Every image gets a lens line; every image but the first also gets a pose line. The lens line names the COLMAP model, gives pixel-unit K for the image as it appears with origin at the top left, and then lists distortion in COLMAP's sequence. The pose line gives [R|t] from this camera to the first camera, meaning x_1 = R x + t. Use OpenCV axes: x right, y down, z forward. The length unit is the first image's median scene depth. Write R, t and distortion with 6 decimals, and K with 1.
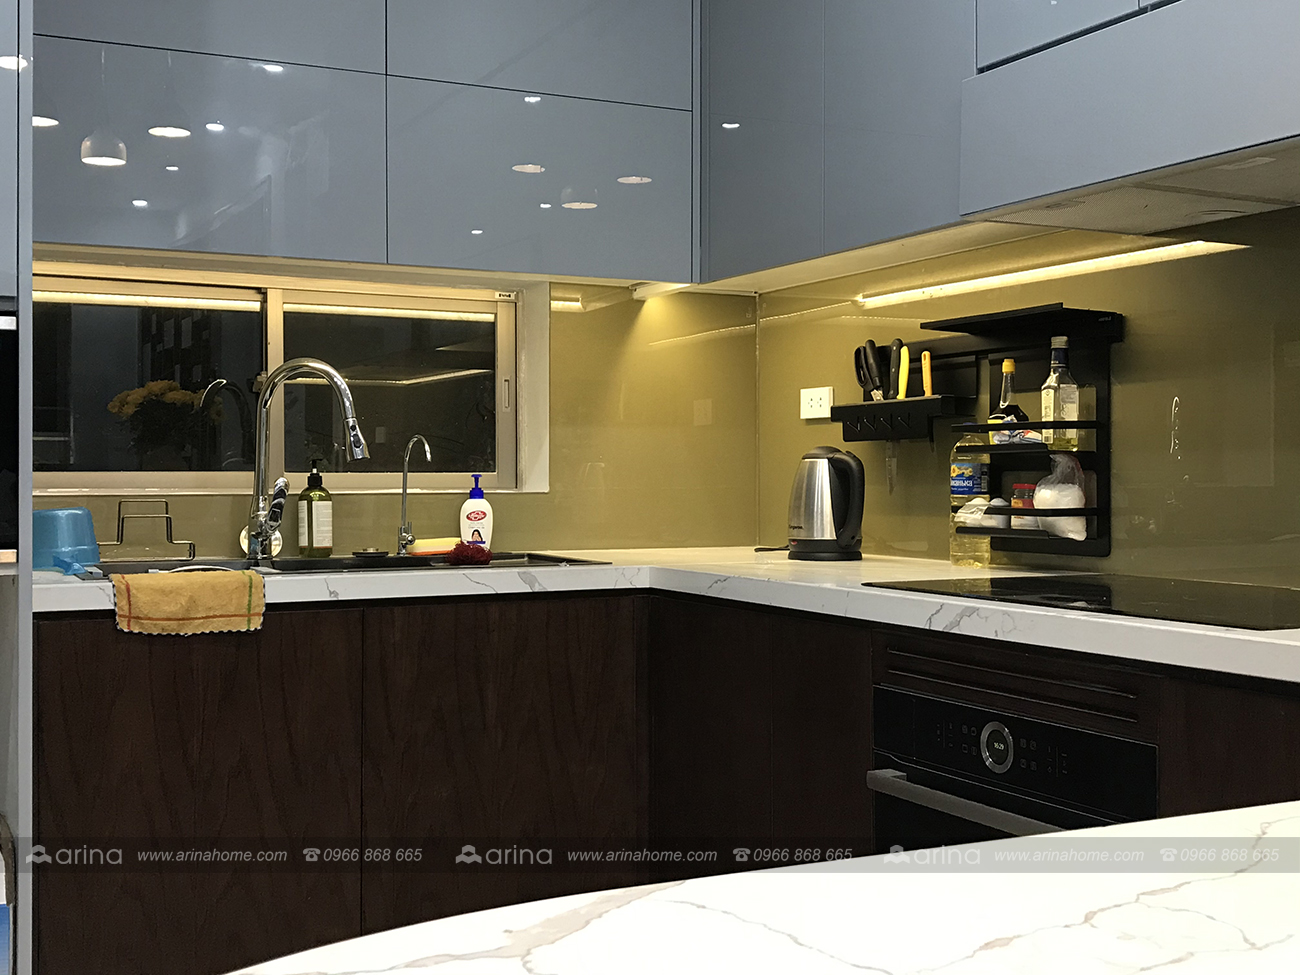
lens RADIAL K [[1534.8, 0, 650.0], [0, 1534.8, 487.5], [0, 0, 1]] dist [0.152364, -0.527626]
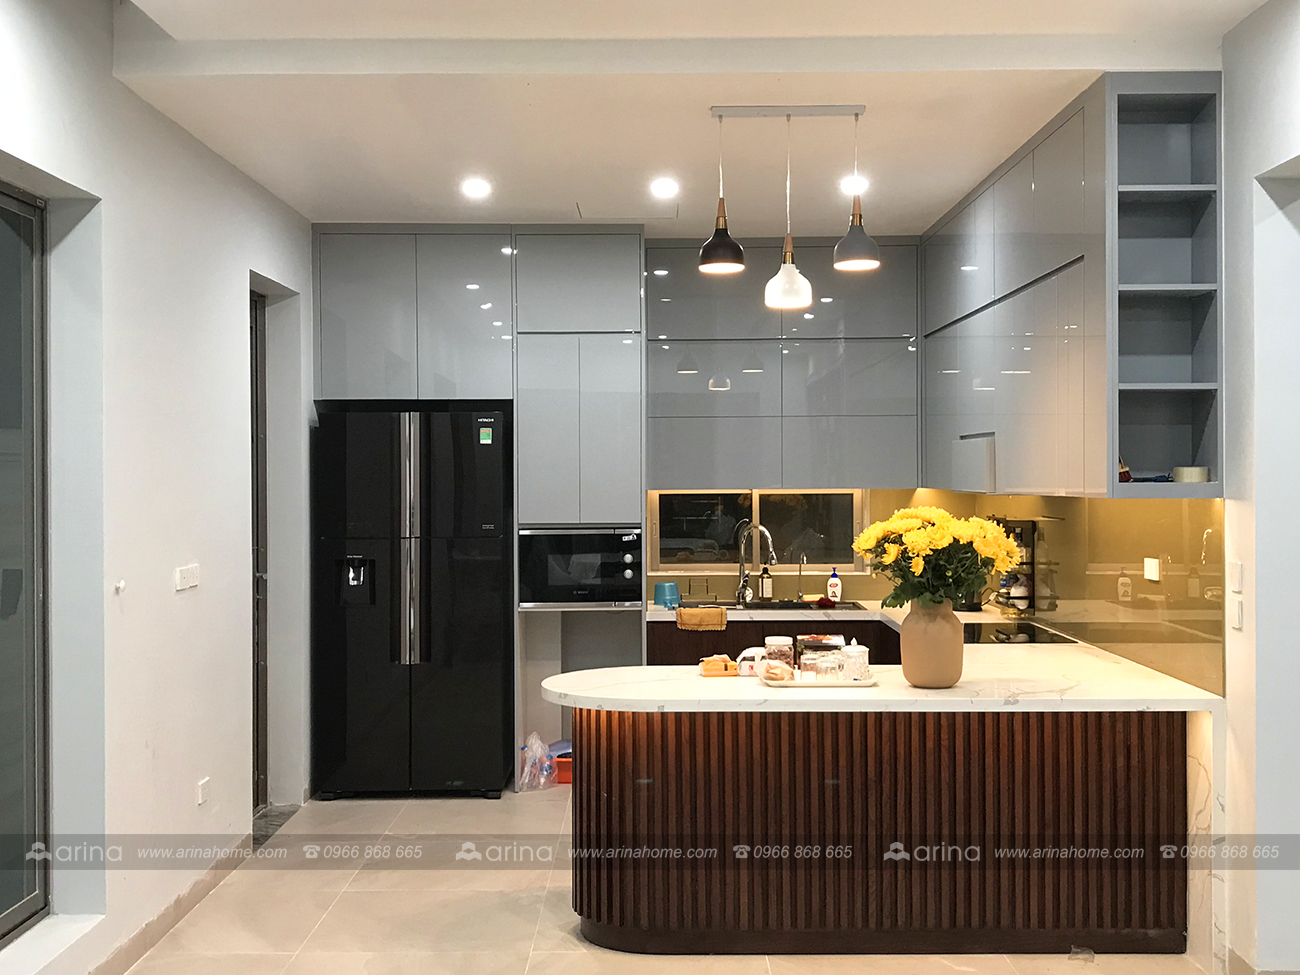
lens RADIAL K [[1534.8, 0, 650.0], [0, 1534.8, 487.5], [0, 0, 1]] dist [0.152364, -0.527626]
pose [[0.894346, 0.000408, -0.447376, 0.793356], [0.000269, 0.999999, 0.001450, -0.155095], [0.447376, -0.001417, 0.894345, -1.414137]]
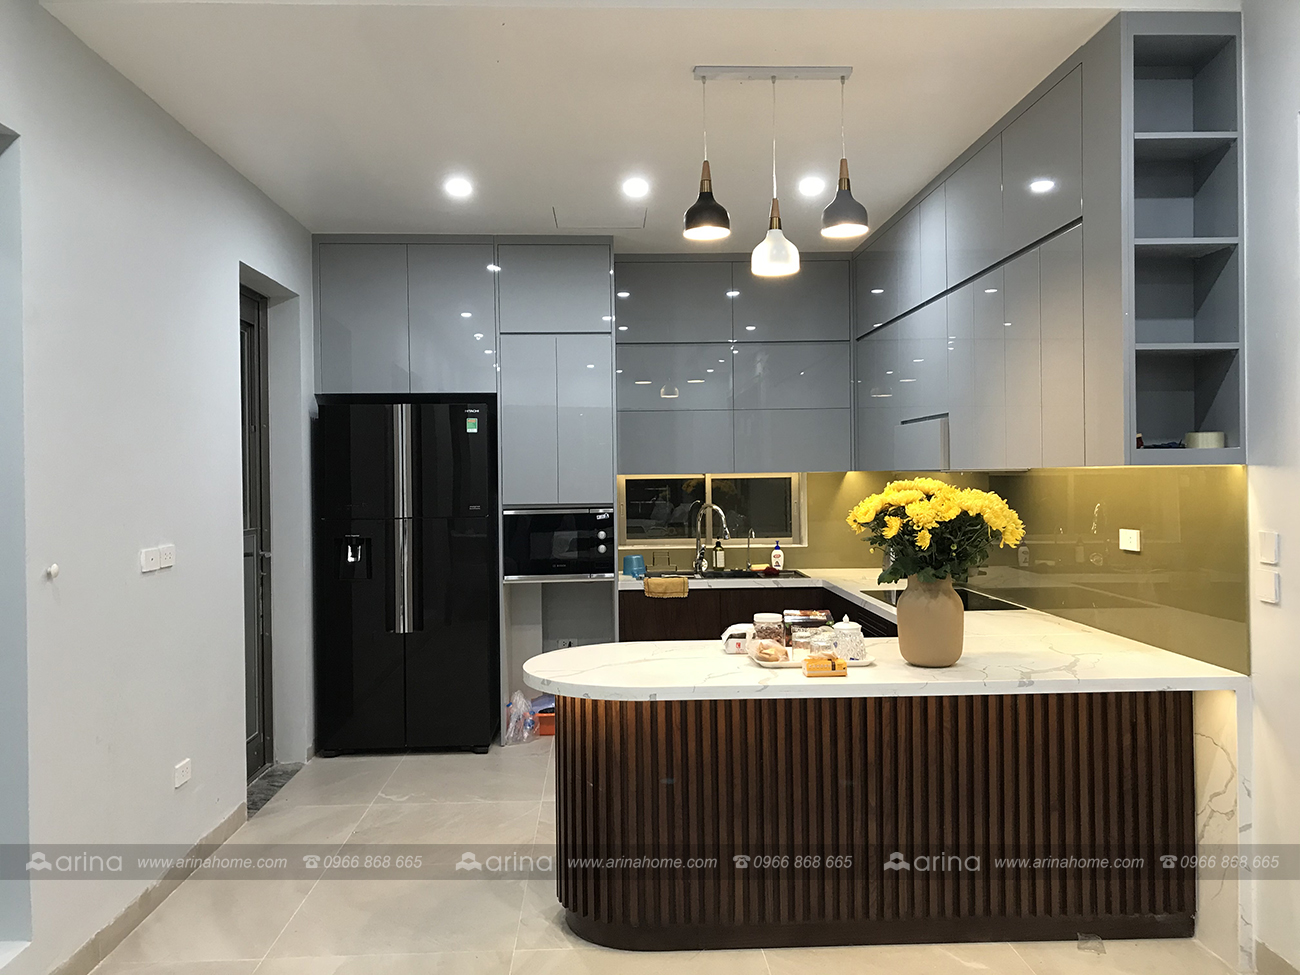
lens RADIAL K [[1053.7, 0, 650.0], [0, 1053.7, 487.5], [0, 0, 1]] dist [0.026517, -0.012117]
pose [[0.914358, -0.005993, -0.404863, 0.505338], [0.008030, 0.999962, 0.003333, -0.128322], [0.404828, -0.006298, 0.914371, -0.918685]]
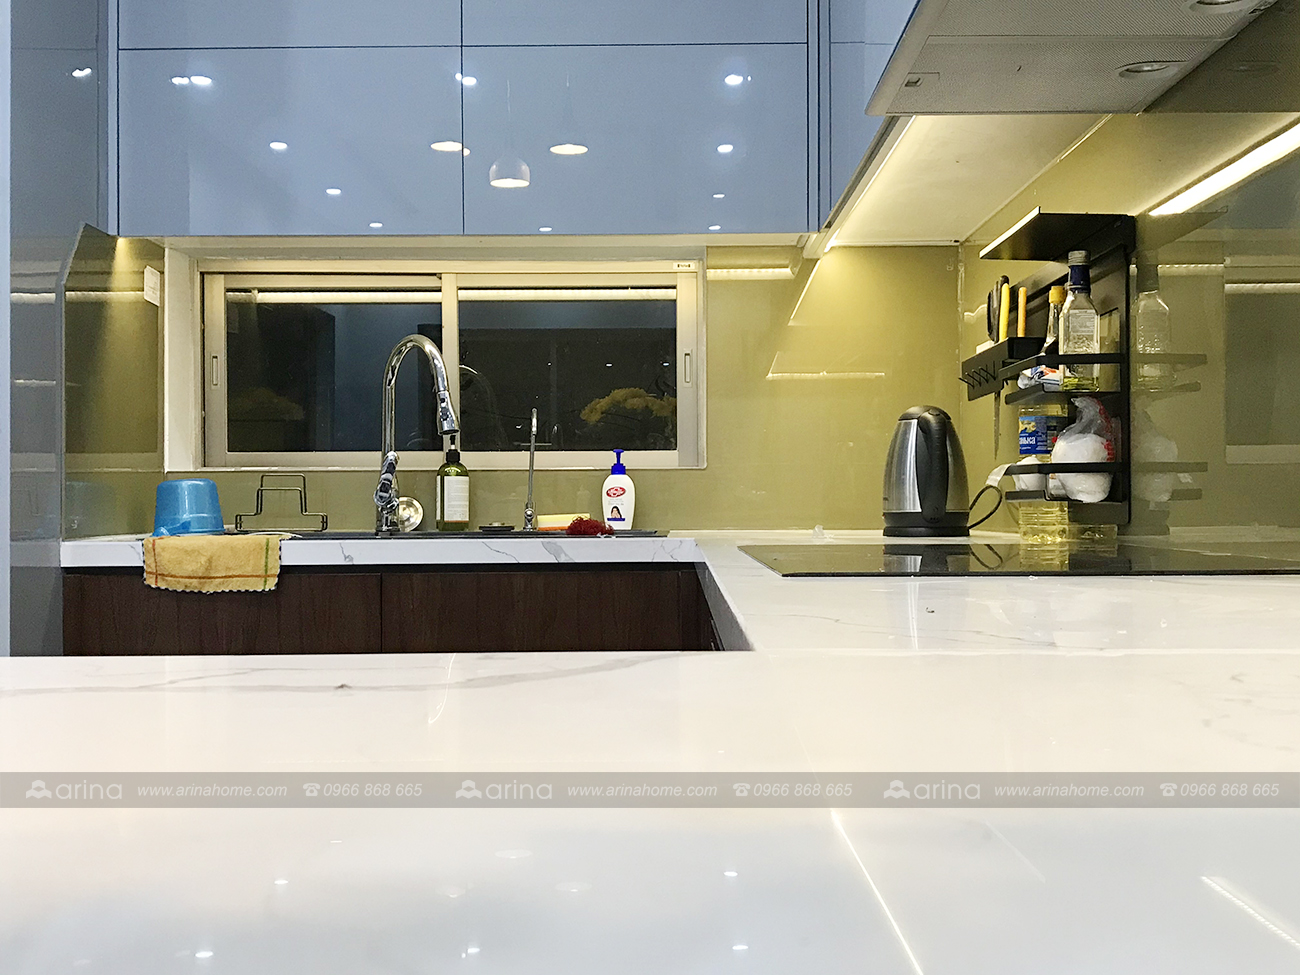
lens RADIAL K [[1534.8, 0, 650.0], [0, 1534.8, 487.5], [0, 0, 1]] dist [0.152364, -0.527626]
pose [[0.890566, -0.007471, -0.454793, 0.400865], [0.000891, 0.999892, -0.014681, 0.034494], [0.454853, 0.012669, 0.890476, 0.170734]]
